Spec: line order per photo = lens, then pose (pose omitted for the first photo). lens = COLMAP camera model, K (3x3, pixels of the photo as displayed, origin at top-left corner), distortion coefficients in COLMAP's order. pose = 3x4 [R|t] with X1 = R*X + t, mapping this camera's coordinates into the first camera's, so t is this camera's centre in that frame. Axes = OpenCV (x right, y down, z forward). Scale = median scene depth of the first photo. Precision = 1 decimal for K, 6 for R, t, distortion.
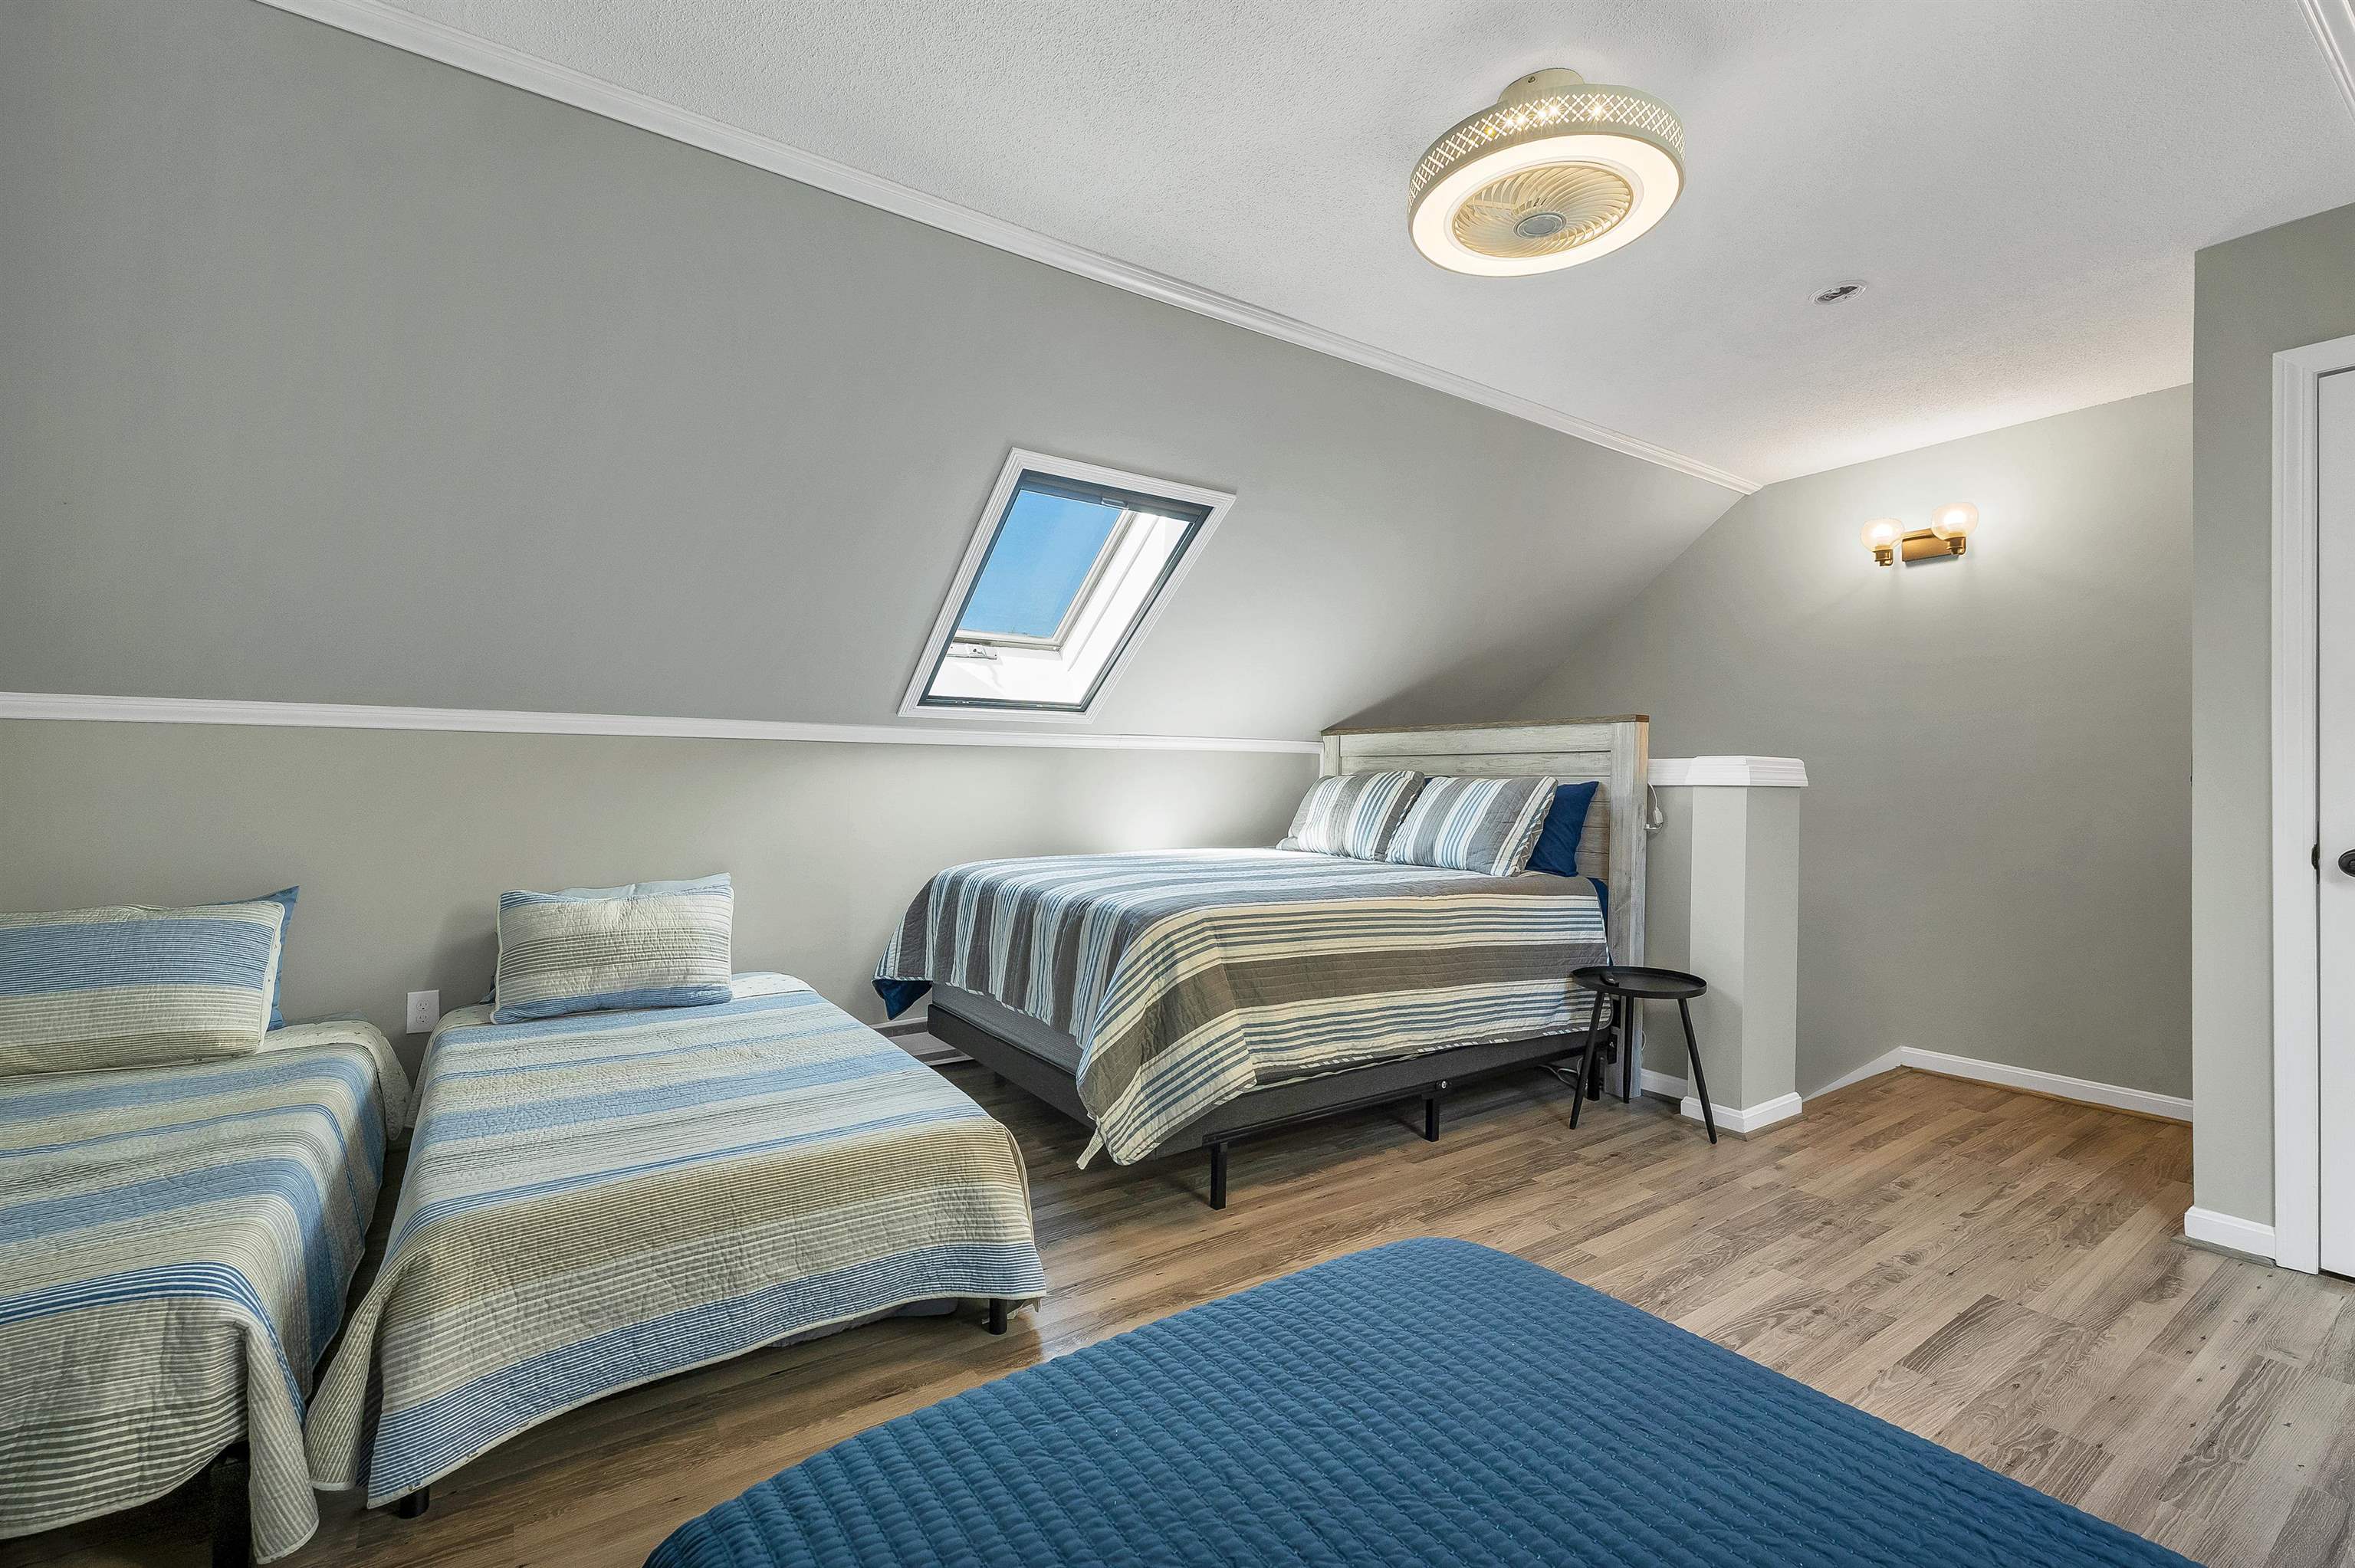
lens RADIAL K [[984.2, 0, 1177.5], [0, 984.2, 784.0], [0, 0, 1]] dist [0.000189, 0.000026]
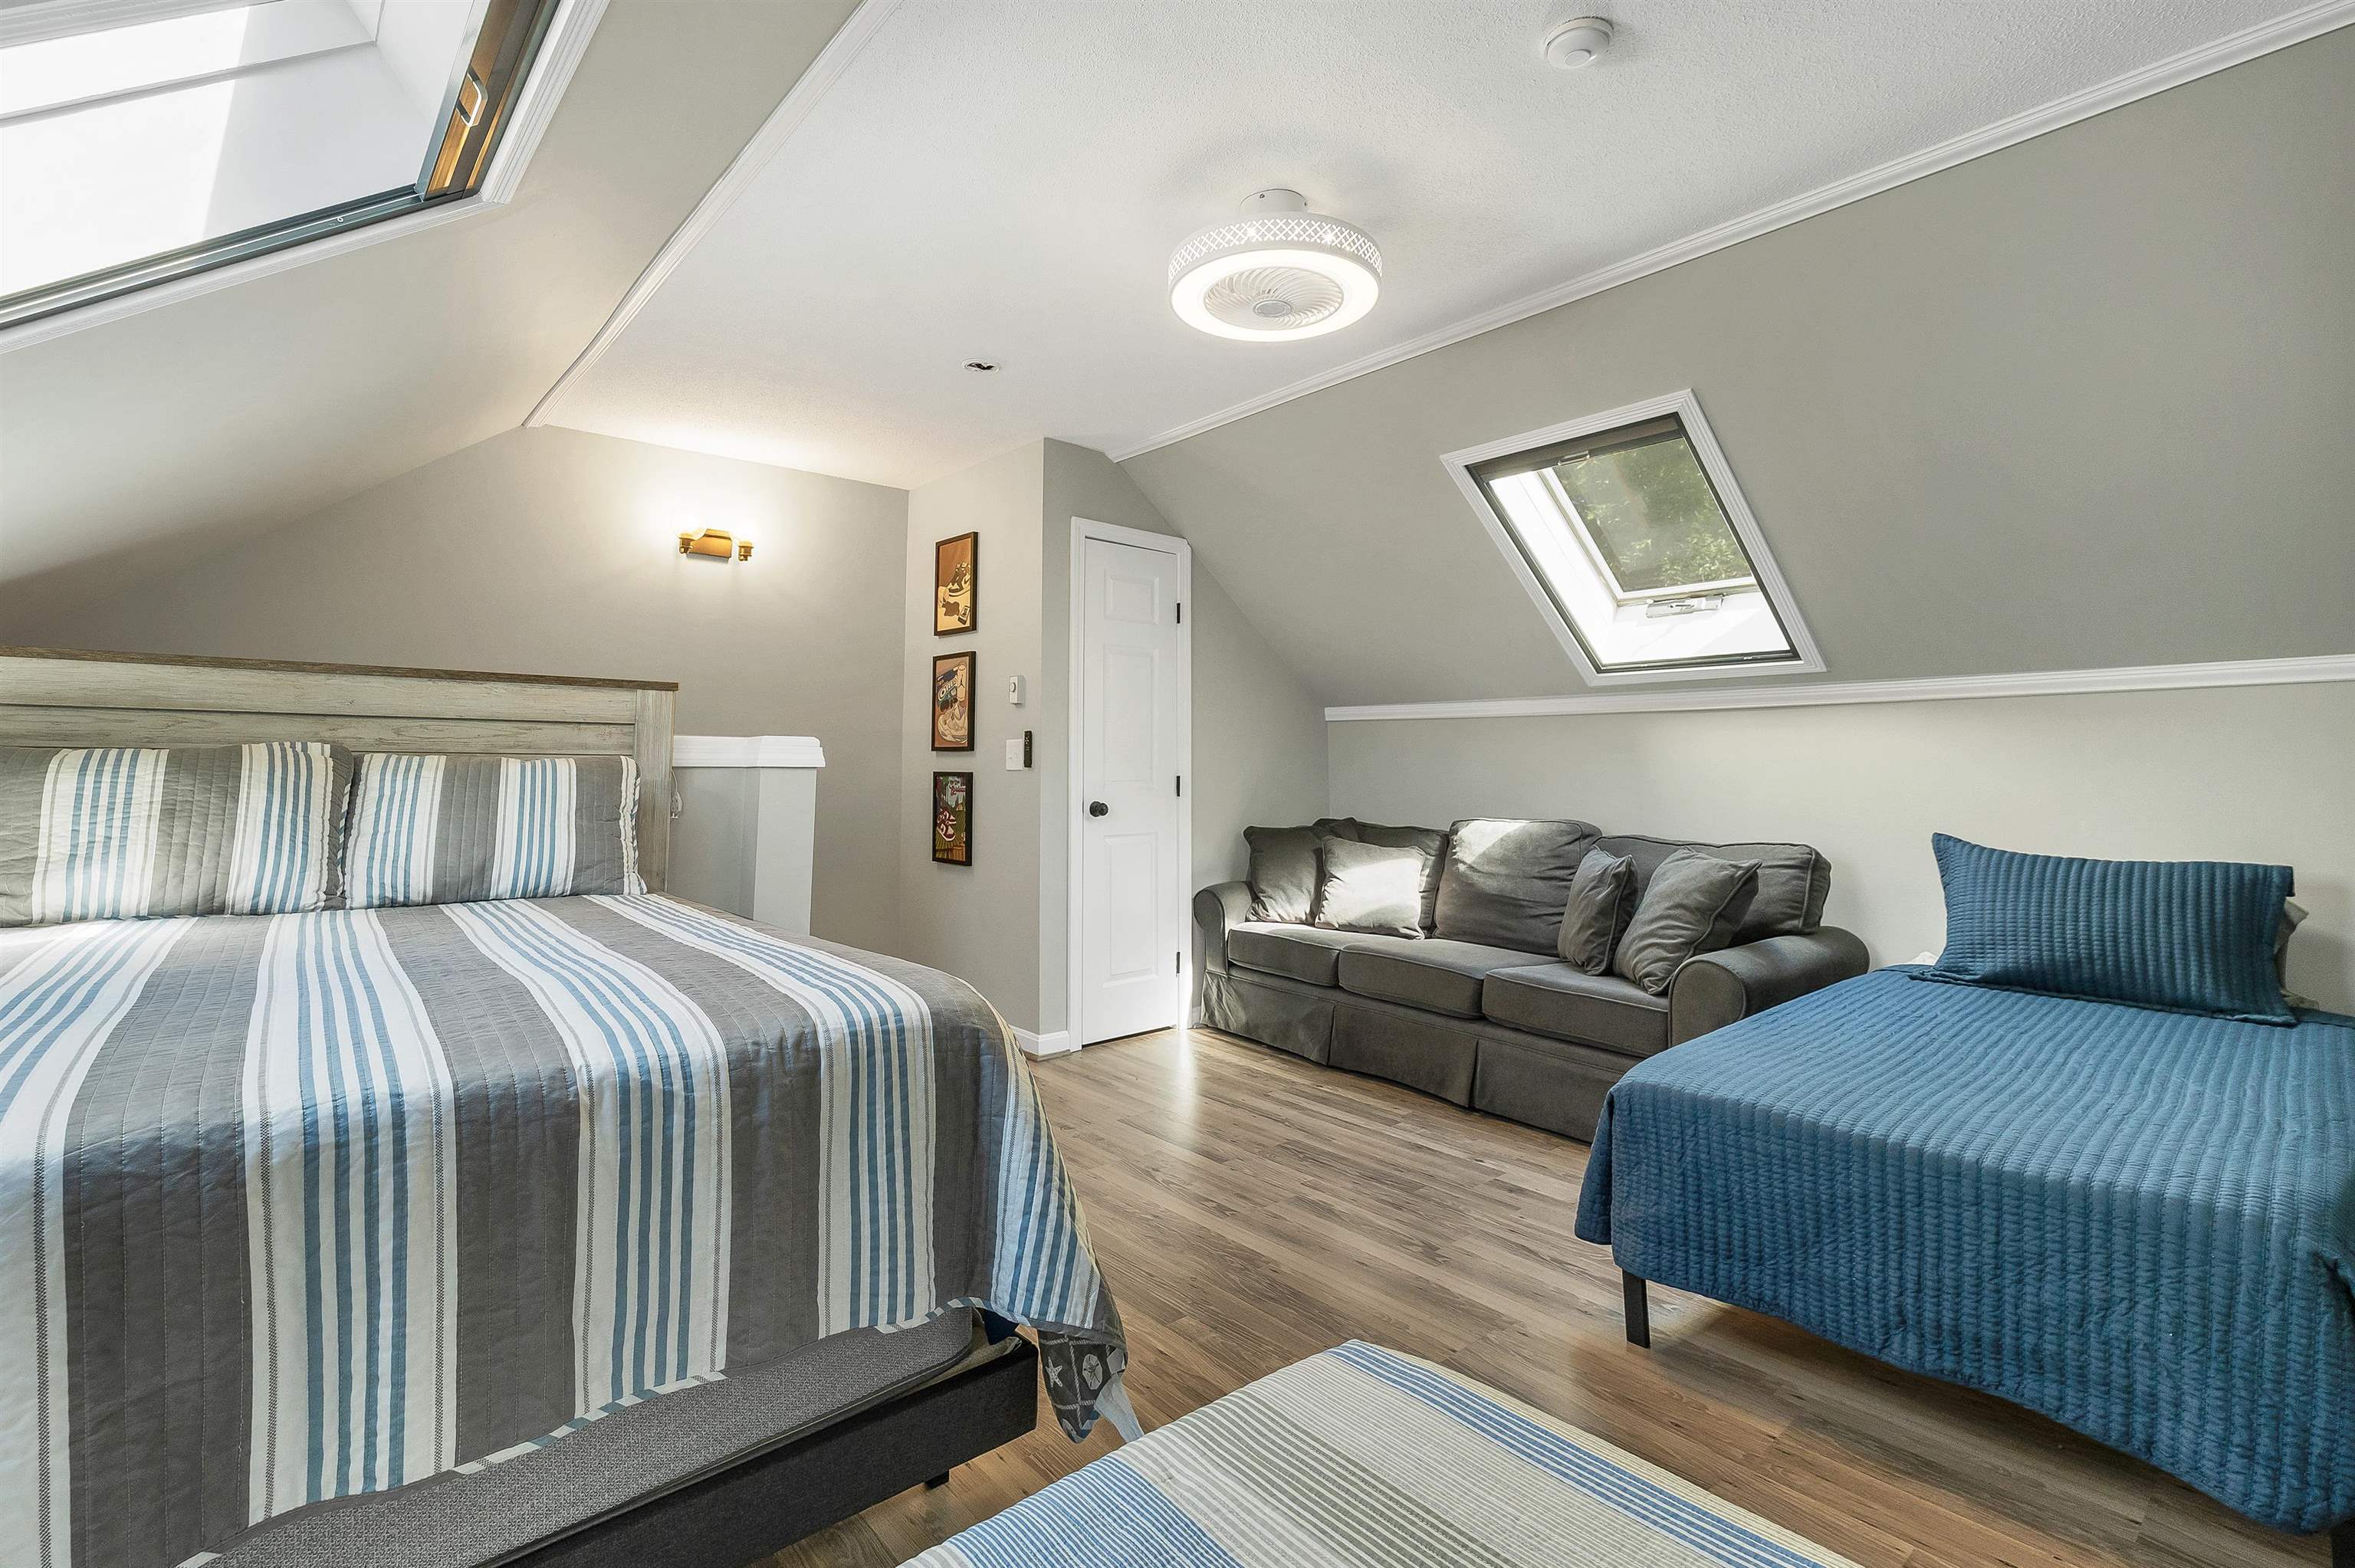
lens RADIAL K [[996.8, 0, 1177.0], [0, 996.8, 756.6], [0, 0, 1]] dist [0.000699, 0.000064]
pose [[-0.081315, 0.012729, 0.996607, -0.520837], [-0.004907, 0.999901, -0.013172, 0.000676], [-0.996676, -0.005961, -0.081245, 0.812594]]
